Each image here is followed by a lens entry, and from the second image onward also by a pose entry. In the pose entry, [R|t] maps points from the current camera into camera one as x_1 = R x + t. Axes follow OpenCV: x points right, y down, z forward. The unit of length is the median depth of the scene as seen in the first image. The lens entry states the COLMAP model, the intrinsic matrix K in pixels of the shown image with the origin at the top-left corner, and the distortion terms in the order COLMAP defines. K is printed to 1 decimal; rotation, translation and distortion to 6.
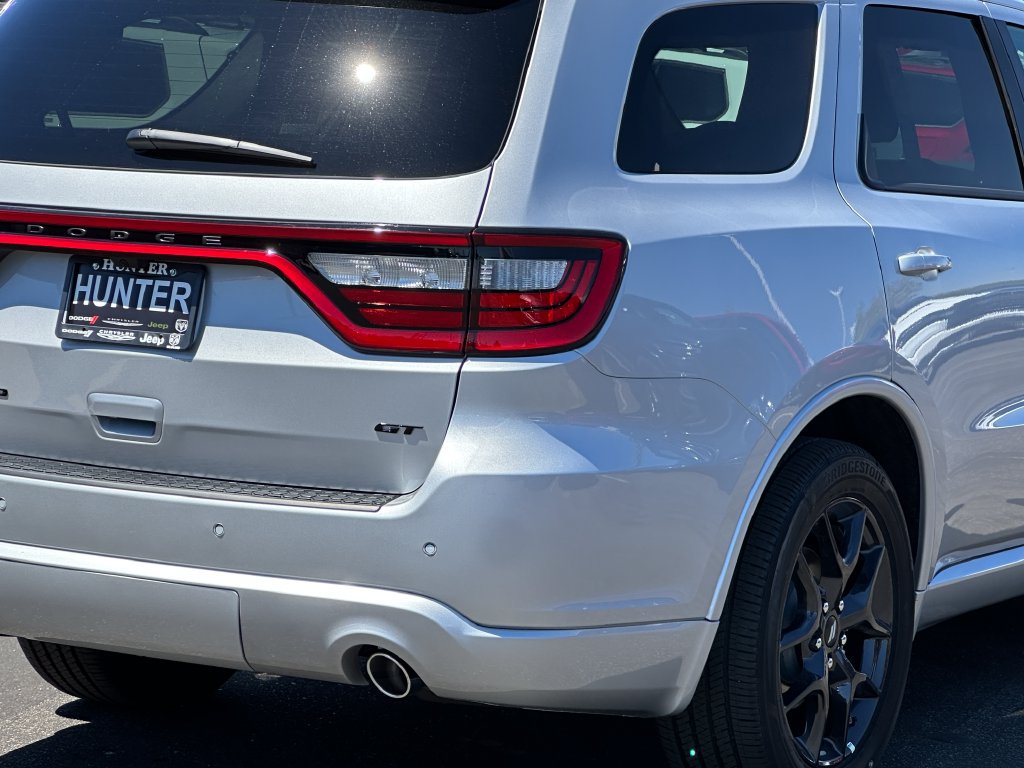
lens RADIAL K [[3007.1, 0, 529.6], [0, 3007.1, 382.8], [0, 0, 1]] dist [-0.477992, 10.975786]
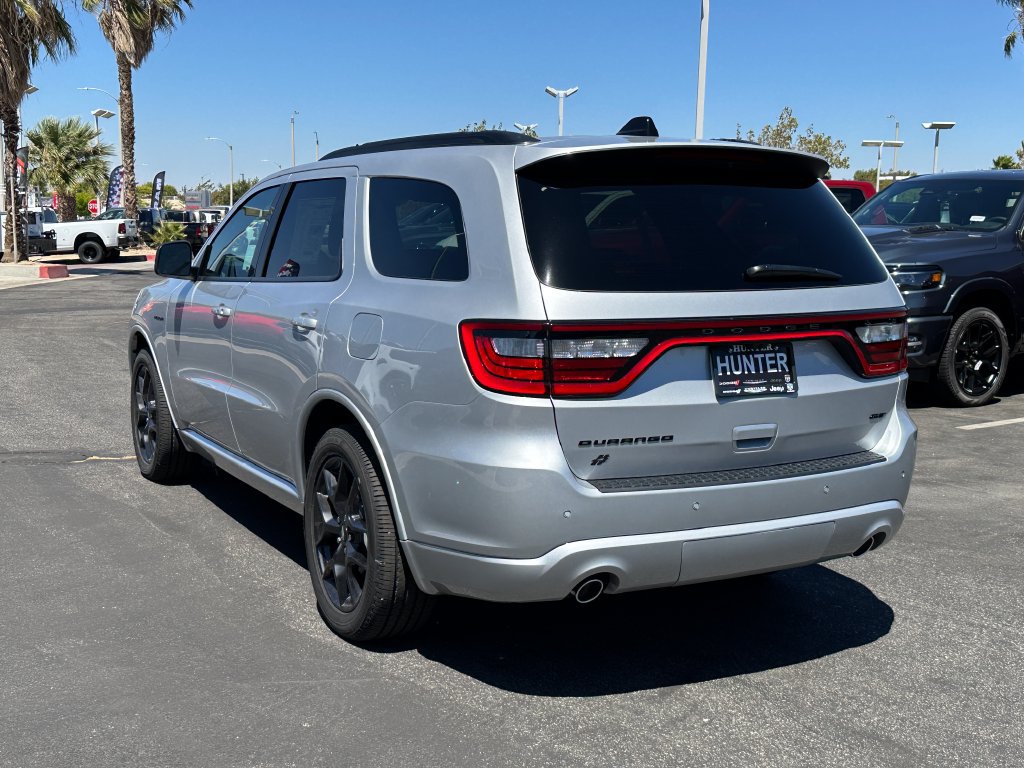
lens RADIAL K [[1259.6, 0, 495.9], [0, 1259.6, 382.6], [0, 0, 1]] dist [0.108254, 0.000376]
pose [[0.513282, -0.135826, 0.847403, -0.809099], [0.098567, 0.990193, 0.099010, -0.103855], [-0.852541, 0.032706, 0.521636, 0.754551]]
